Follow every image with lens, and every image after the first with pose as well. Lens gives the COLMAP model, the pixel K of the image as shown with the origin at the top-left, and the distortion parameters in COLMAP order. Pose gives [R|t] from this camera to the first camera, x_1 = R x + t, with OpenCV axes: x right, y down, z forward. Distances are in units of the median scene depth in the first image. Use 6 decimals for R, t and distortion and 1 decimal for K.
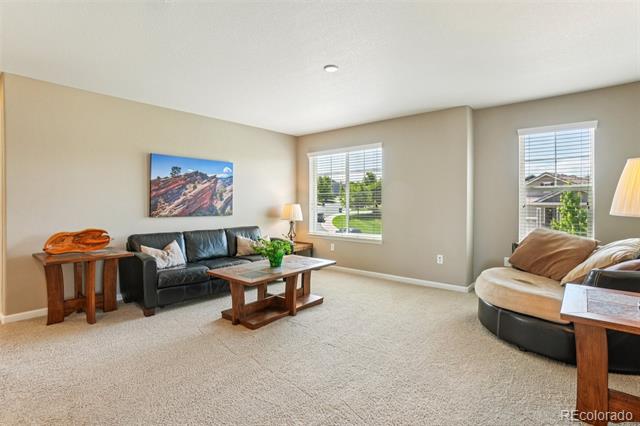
lens RADIAL K [[316.0, 0, 320.0], [0, 316.0, 213.0], [0, 0, 1]] dist [-0.029702, 0.000229]
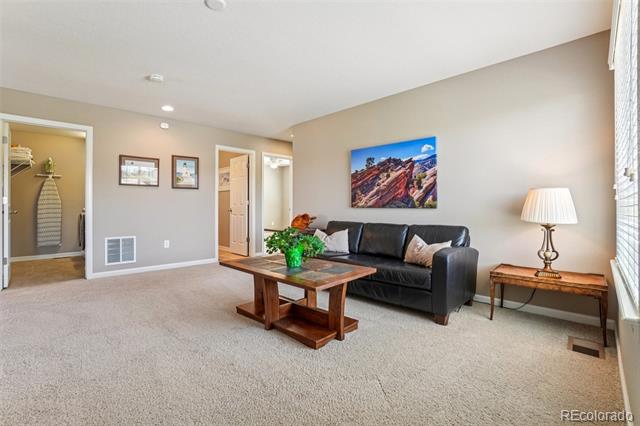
lens RADIAL K [[291.9, 0, 320.1], [0, 291.9, 209.4], [0, 0, 1]] dist [-0.038448, 0.000259]
pose [[-0.088691, 0.002977, -0.996055, 0.457457], [-0.035849, 0.999338, 0.006179, 0.016466], [0.995414, 0.036256, -0.088526, 0.879000]]
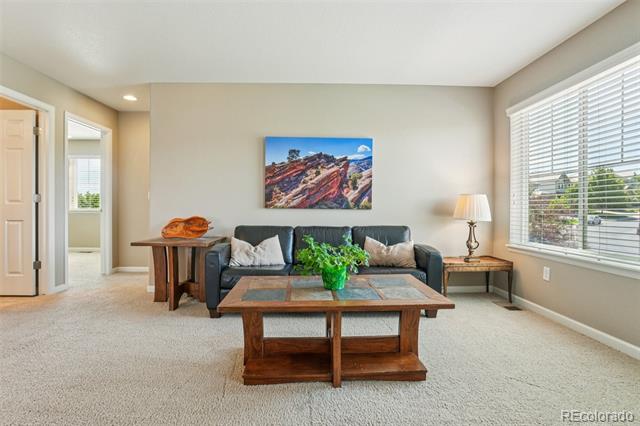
lens RADIAL K [[316.0, 0, 320.0], [0, 316.0, 213.0], [0, 0, 1]] dist [-0.029702, 0.000229]
pose [[0.666132, 0.010351, -0.745762, 0.216024], [-0.028419, 0.999530, -0.011511, 0.030421], [0.745292, 0.028861, 0.666113, 0.461166]]
